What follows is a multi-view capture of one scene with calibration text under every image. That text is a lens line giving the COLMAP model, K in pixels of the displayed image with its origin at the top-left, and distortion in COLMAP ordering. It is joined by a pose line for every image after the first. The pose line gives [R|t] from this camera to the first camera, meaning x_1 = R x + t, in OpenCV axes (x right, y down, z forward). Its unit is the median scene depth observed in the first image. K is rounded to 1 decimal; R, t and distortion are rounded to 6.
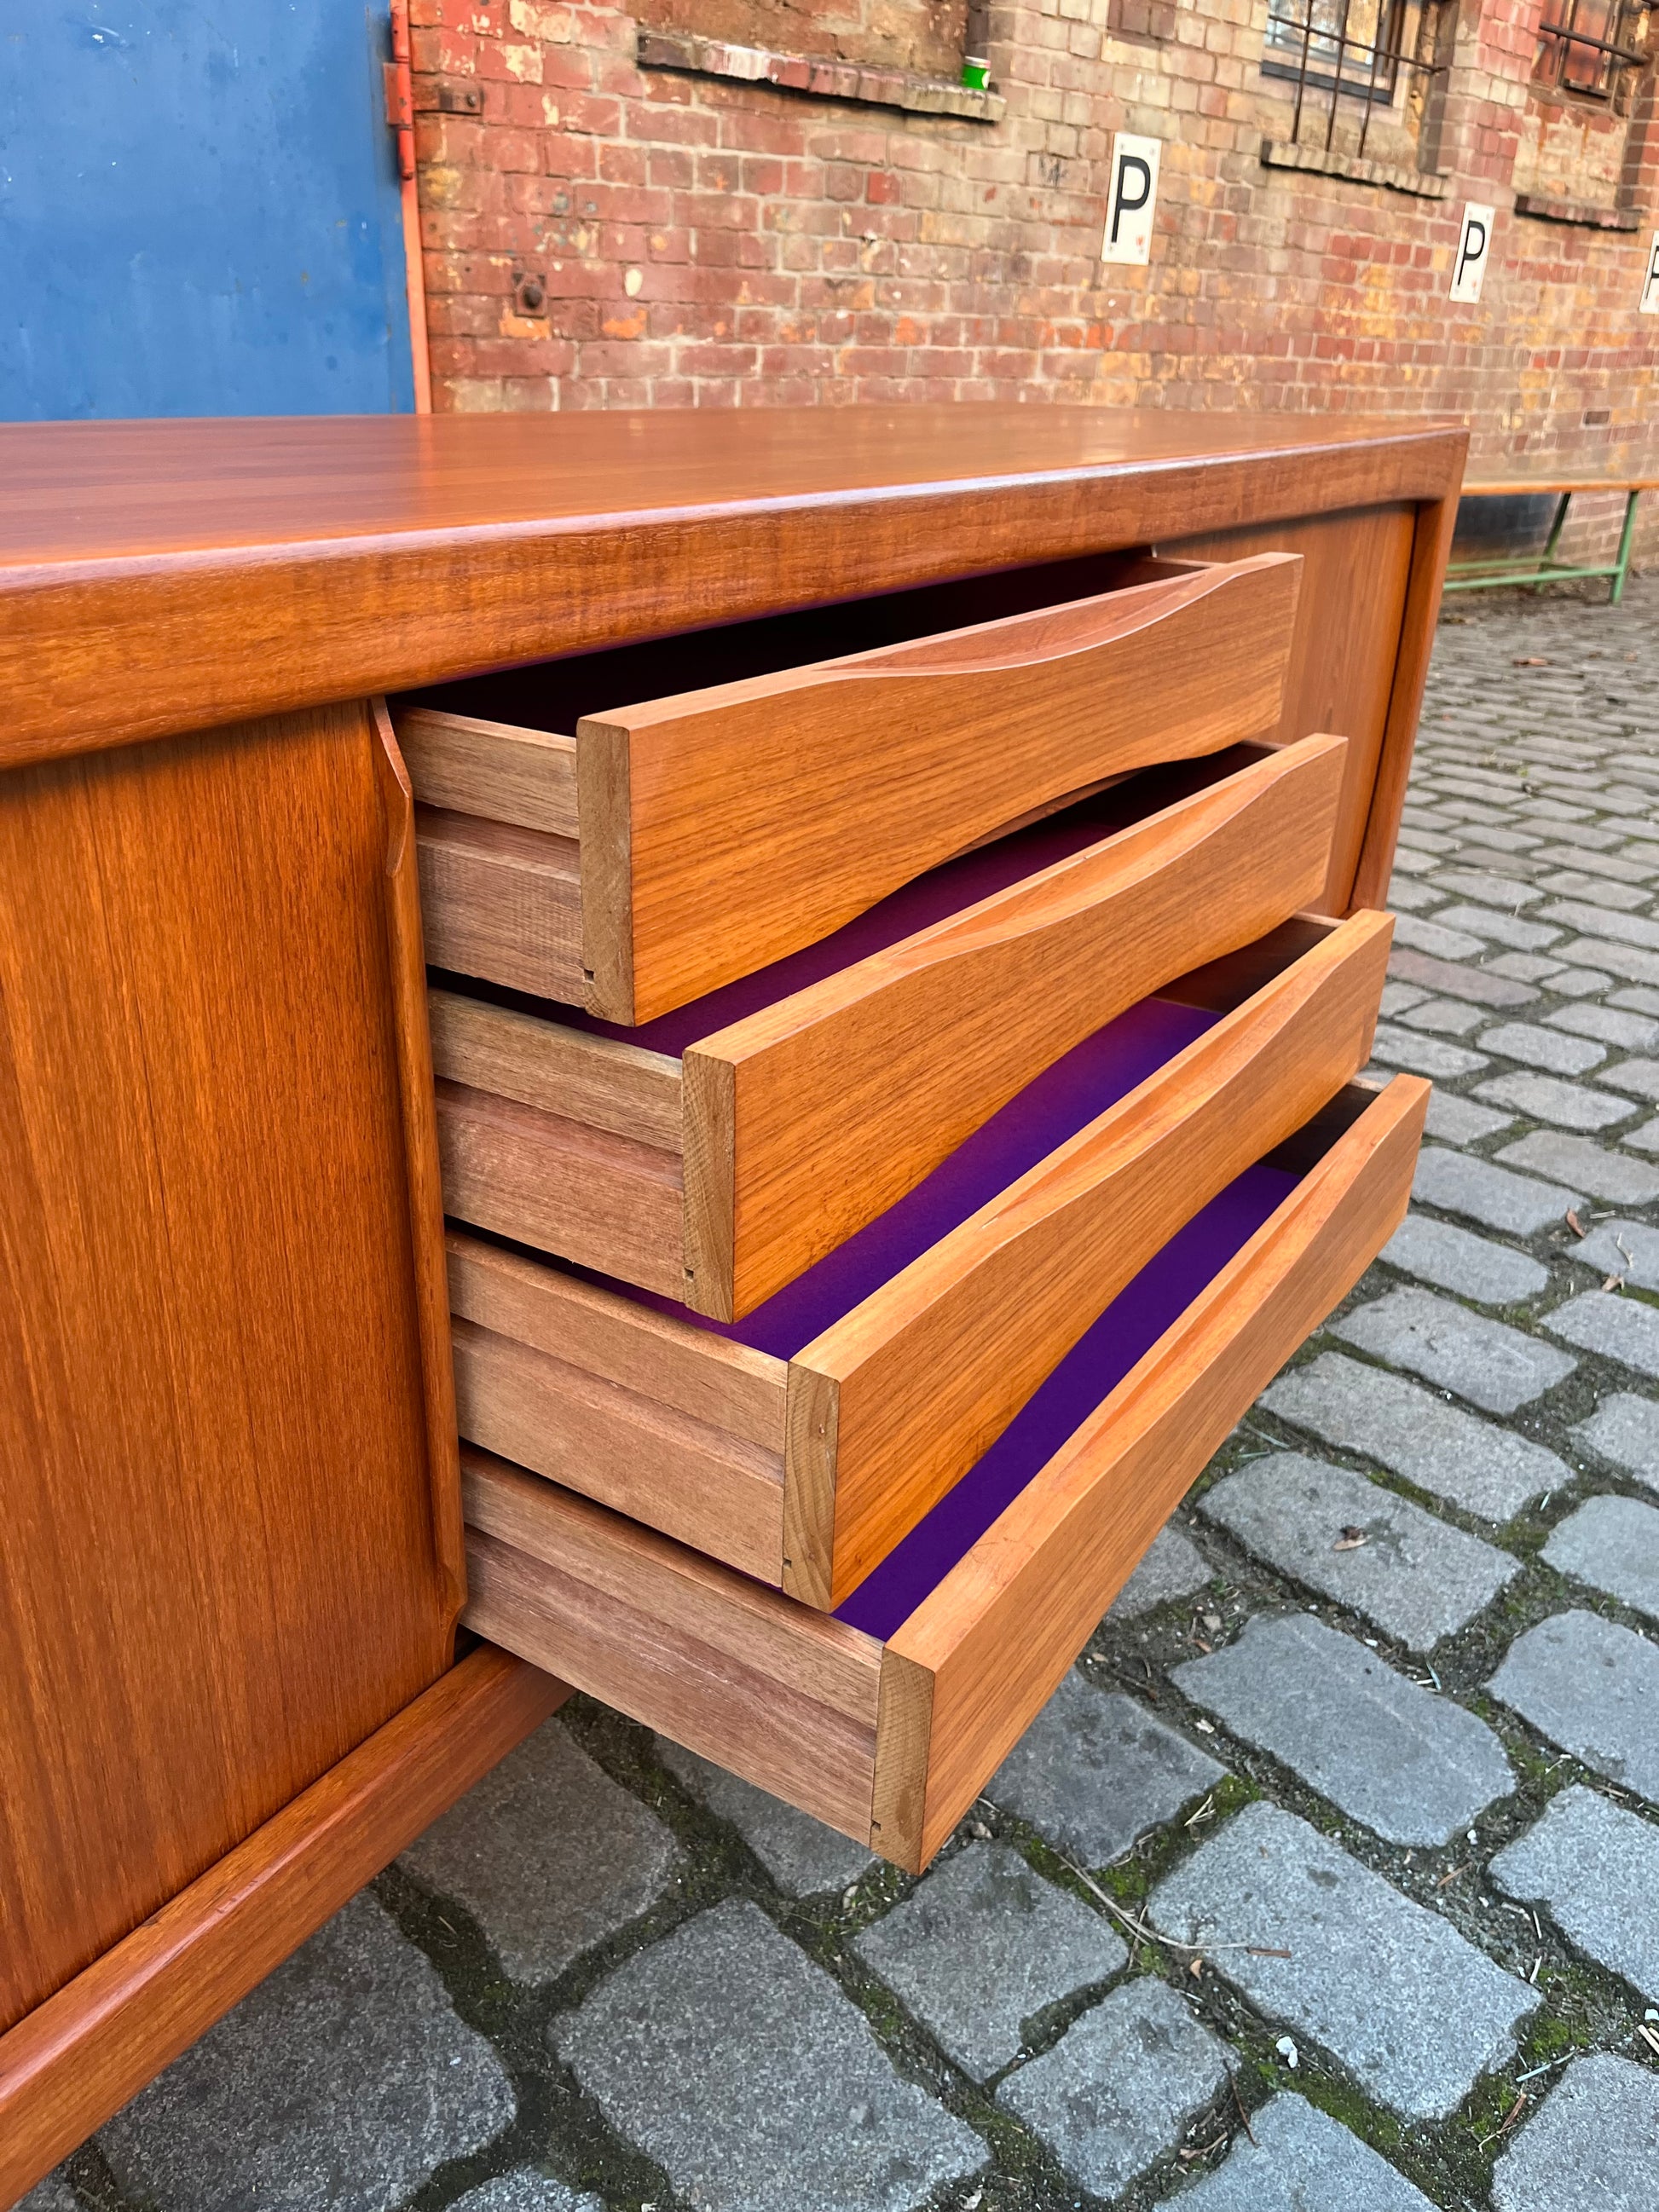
lens RADIAL K [[1667.0, 0, 821.2], [0, 1667.0, 1124.1], [0, 0, 1]] dist [0.095596, -0.141625]
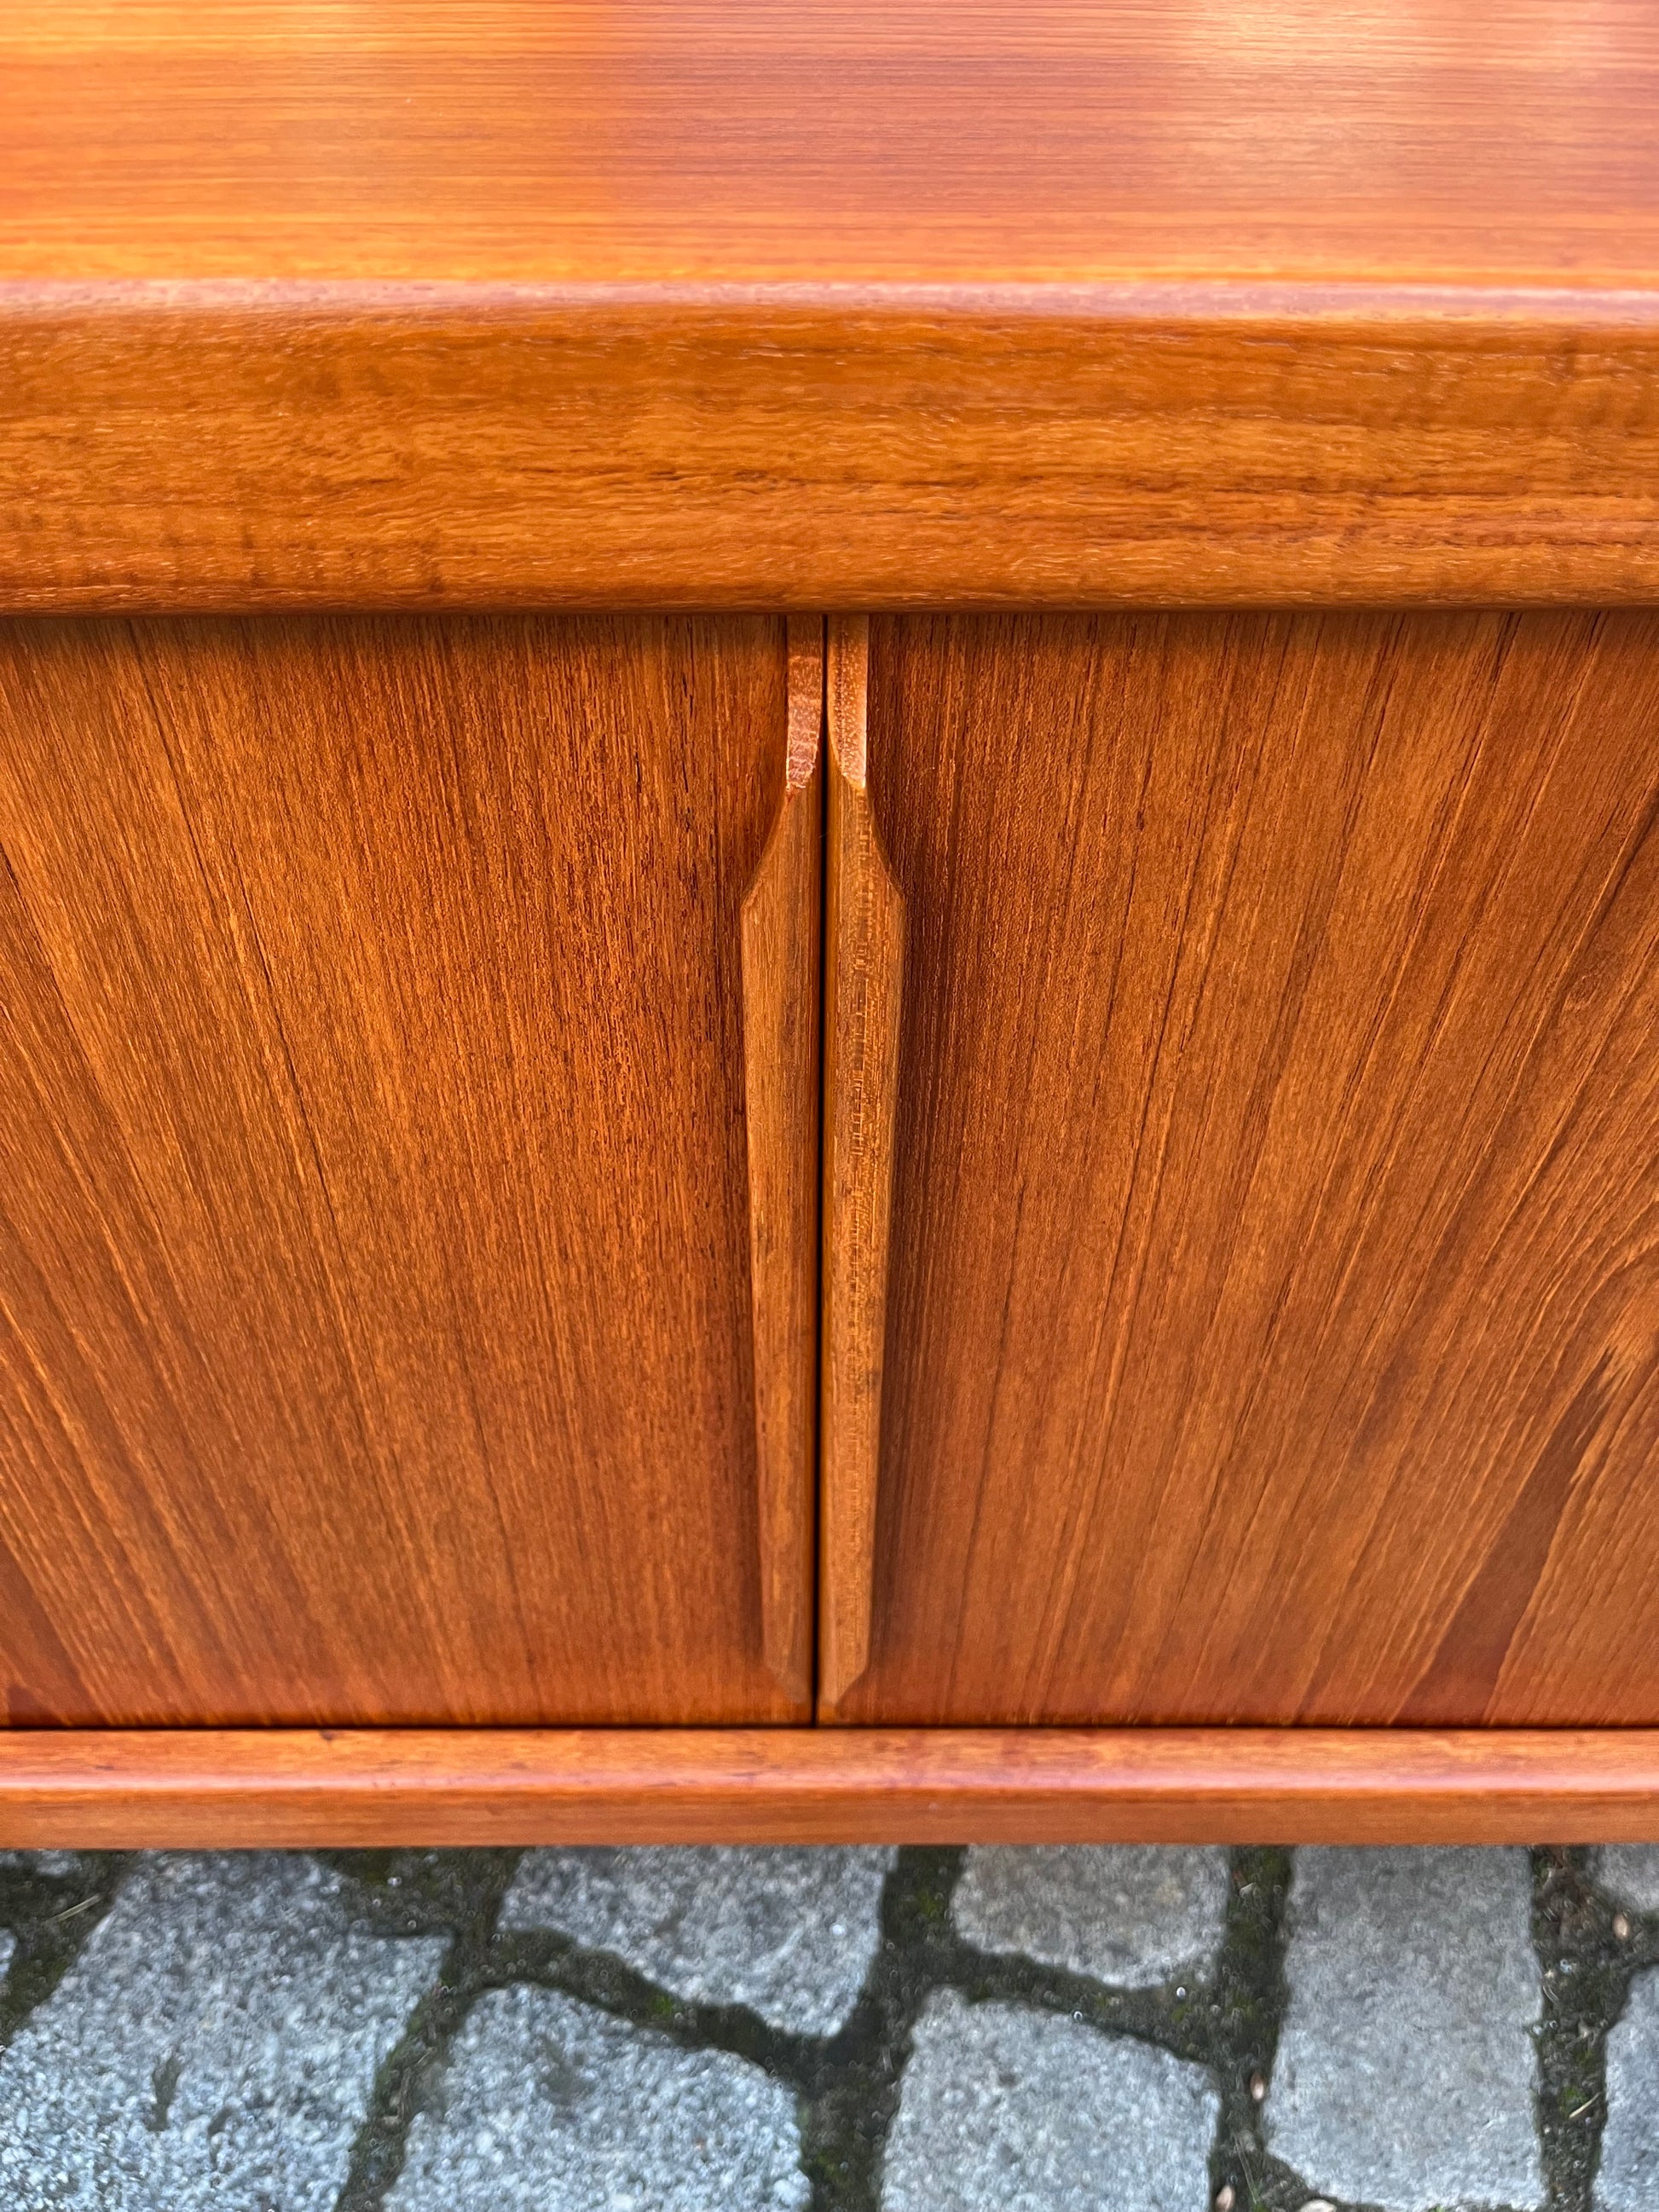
lens RADIAL K [[1697.6, 0, 829.5], [0, 1697.6, 1106.0], [0, 0, 1]] dist [0.063672, -0.099832]
pose [[0.546309, 0.580326, -0.603961, 0.021068], [-0.350082, 0.813275, 0.464786, -0.060965], [0.760914, -0.042481, 0.647461, 0.113913]]
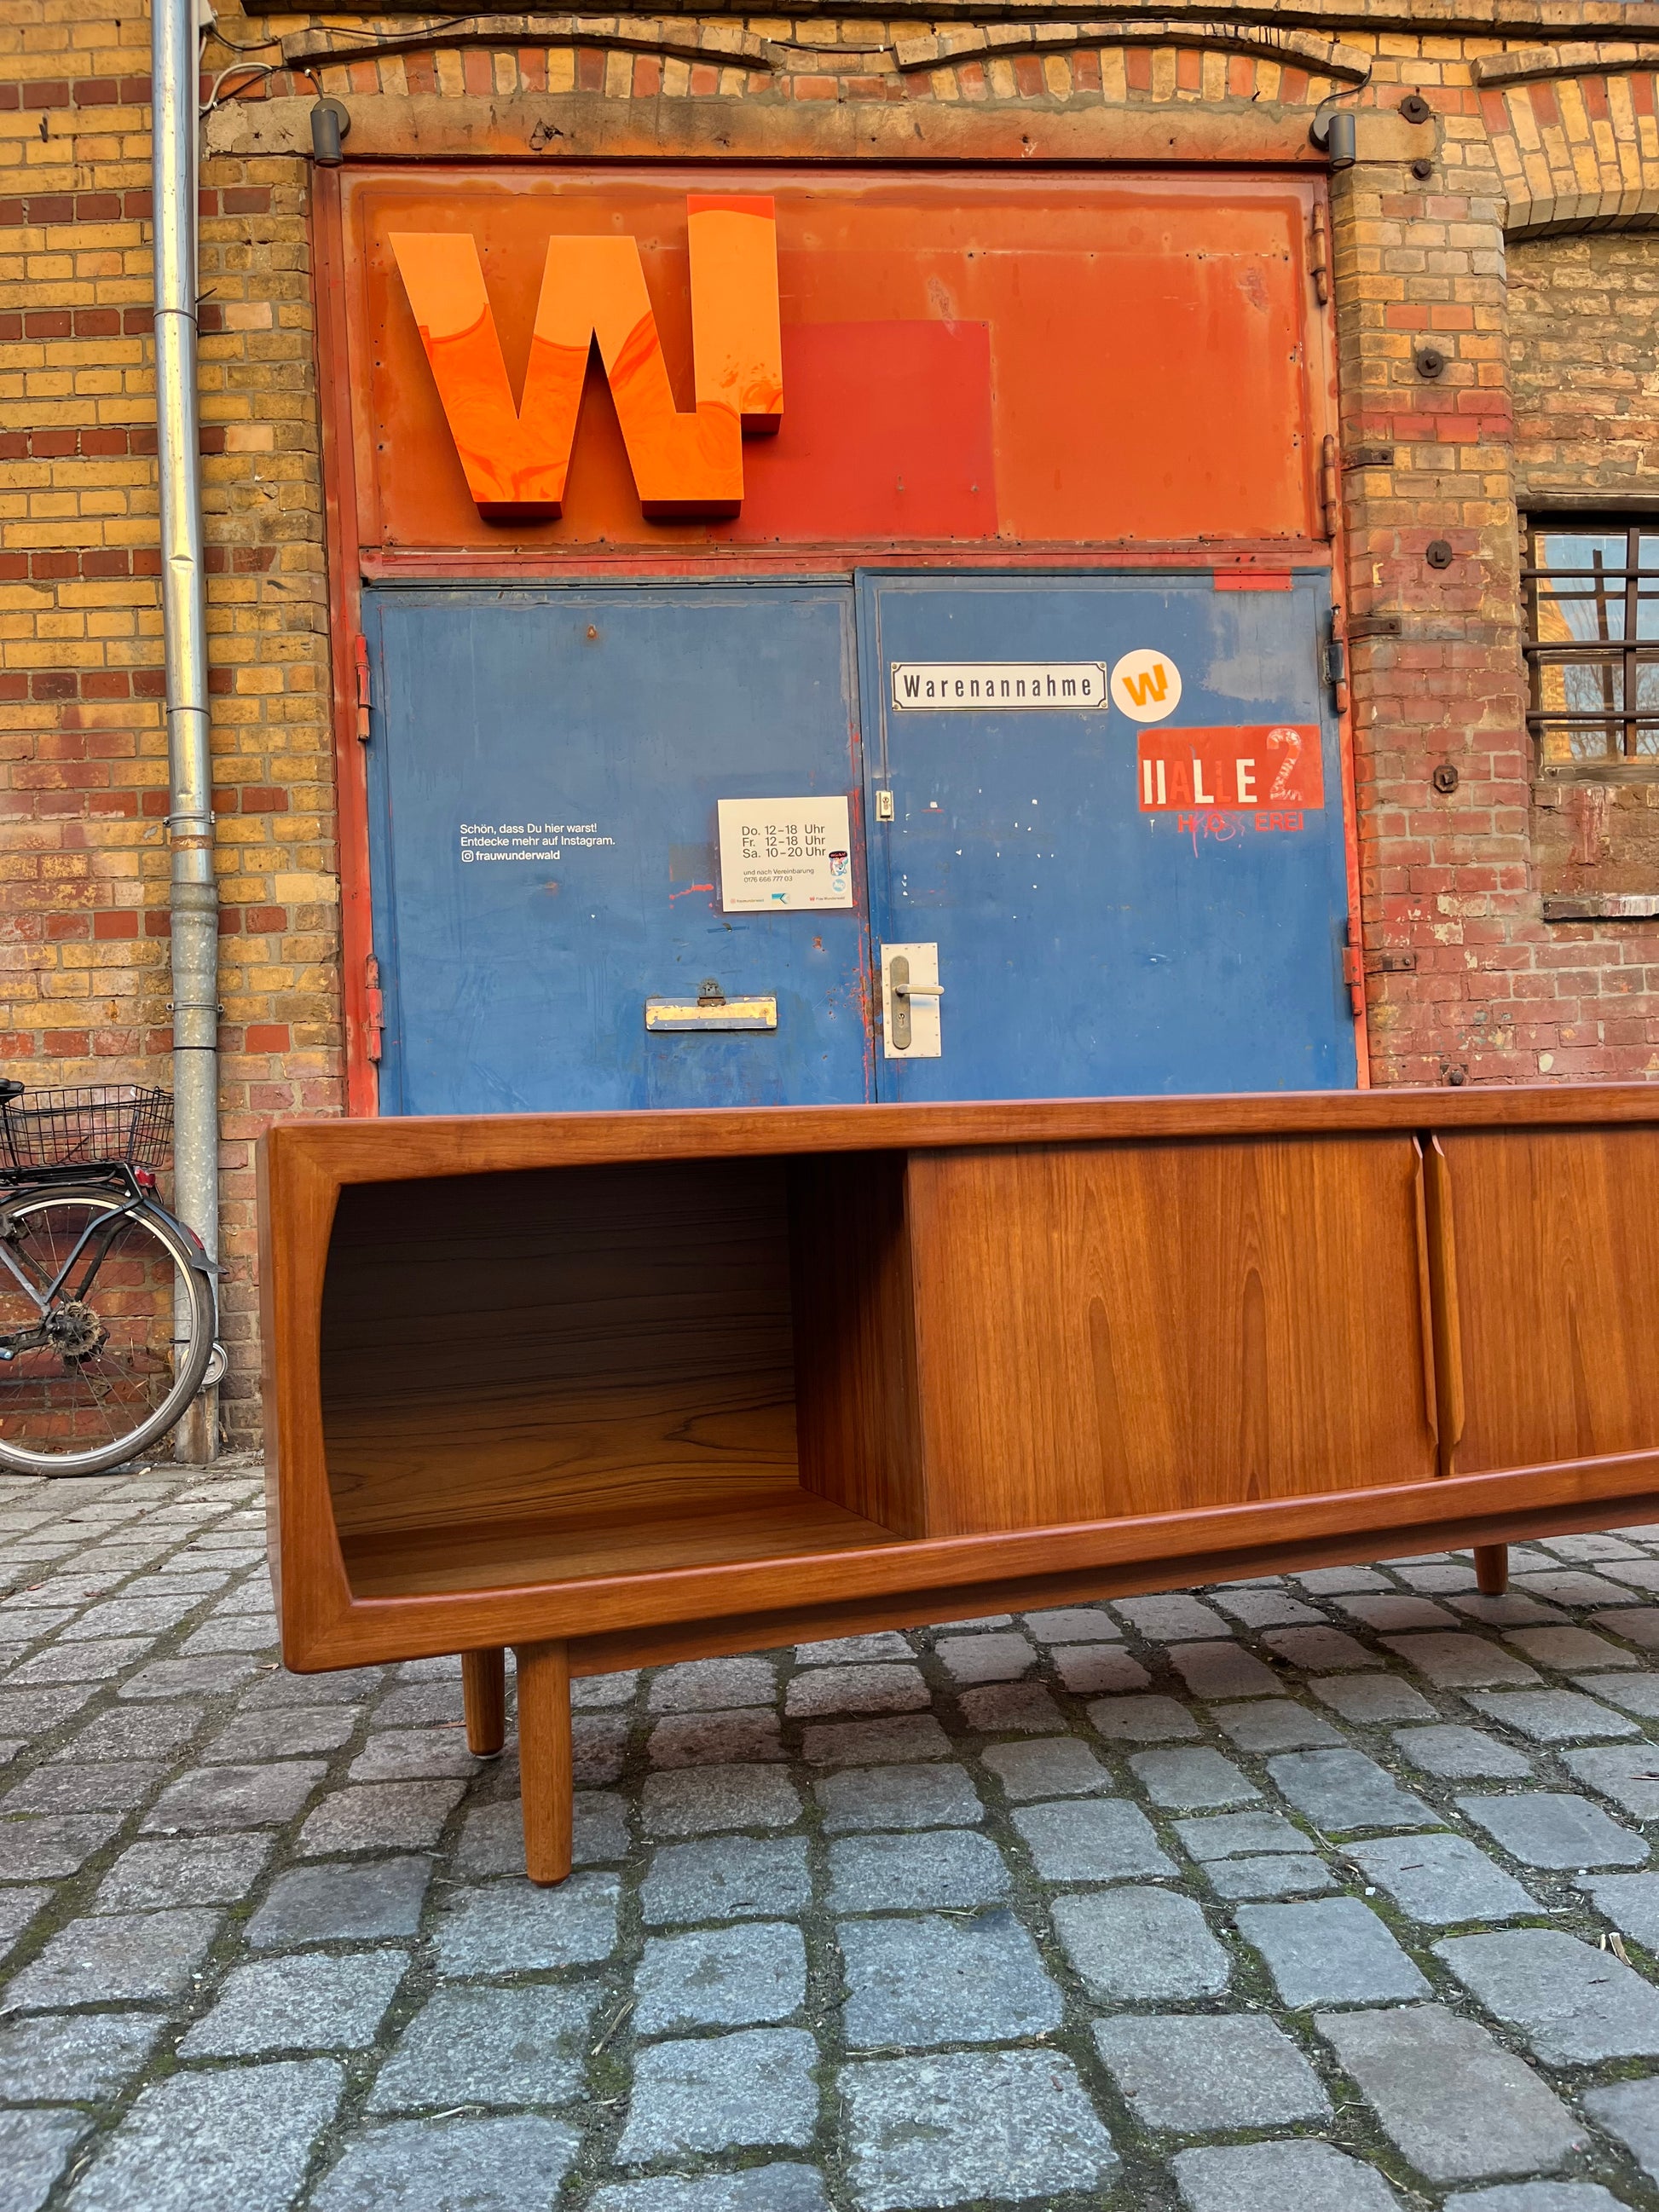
lens RADIAL K [[1661.7, 0, 818.6], [0, 1661.7, 1121.3], [0, 0, 1]] dist [0.055630, -0.064701]
pose [[0.788801, -0.082983, -0.609021, 0.261071], [-0.196519, 0.904786, -0.377813, 0.163305], [0.582386, 0.417704, 0.697388, -0.241842]]
